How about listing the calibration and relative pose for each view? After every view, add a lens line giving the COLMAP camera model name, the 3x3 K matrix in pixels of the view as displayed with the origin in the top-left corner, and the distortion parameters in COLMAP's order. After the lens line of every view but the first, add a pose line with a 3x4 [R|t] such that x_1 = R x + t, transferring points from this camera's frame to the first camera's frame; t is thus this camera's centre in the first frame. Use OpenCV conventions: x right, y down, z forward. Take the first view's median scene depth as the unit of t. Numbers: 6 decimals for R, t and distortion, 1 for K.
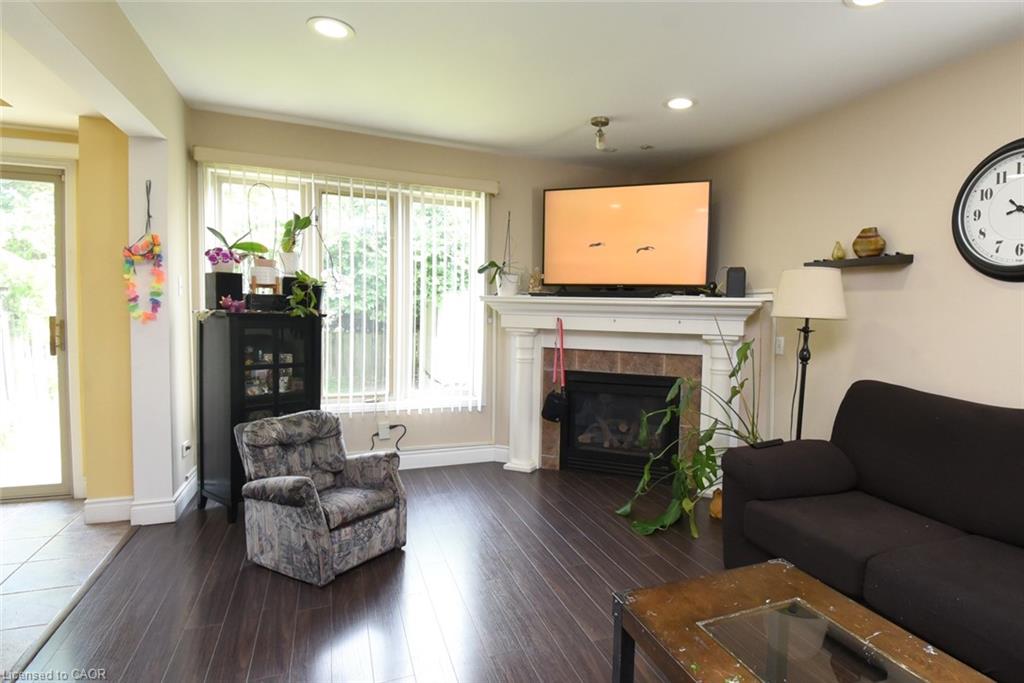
lens RADIAL K [[546.6, 0, 592.0], [0, 546.6, 341.2], [0, 0, 1]] dist [0.000539, -0.014669]
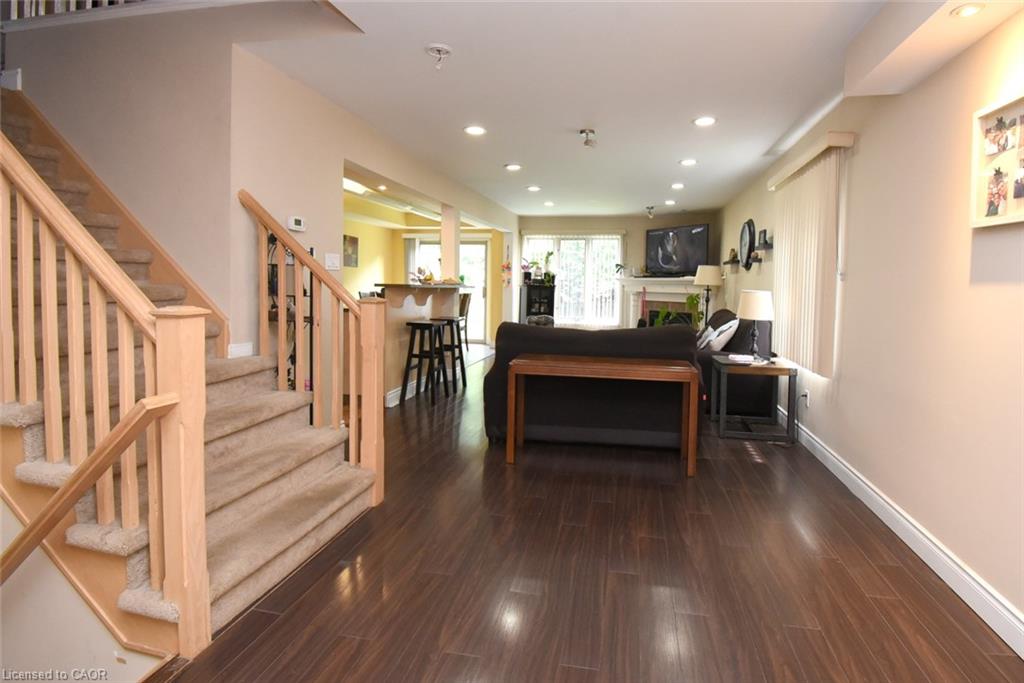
lens RADIAL K [[486.2, 0, 548.3], [0, 486.2, 305.8], [0, 0, 1]] dist [0.000127, -0.000003]
pose [[0.814738, 0.018717, -0.579527, 0.930154], [-0.030957, 0.999458, -0.011241, 0.084644], [0.579002, 0.027099, 0.814876, -1.061939]]
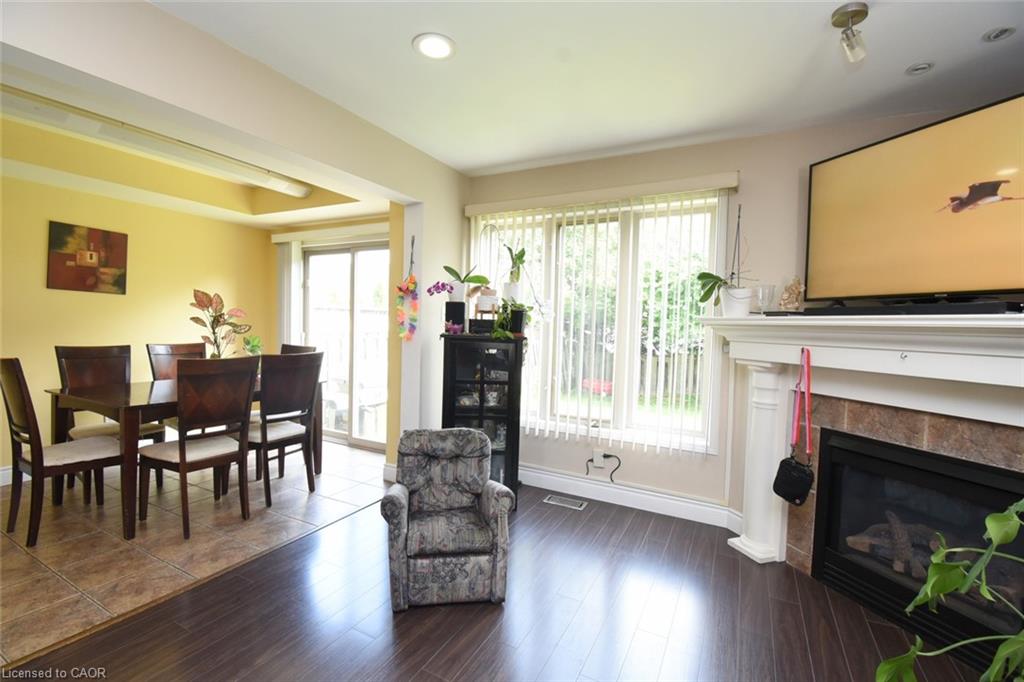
lens RADIAL K [[452.0, 0, 503.5], [0, 452.0, 342.4], [0, 0, 1]] dist [0.021041, -0.027648]
pose [[0.596956, 0.023124, -0.801941, 0.185557], [-0.055726, 0.998365, -0.012693, -0.025539], [0.800336, 0.052266, 0.597269, 0.436332]]
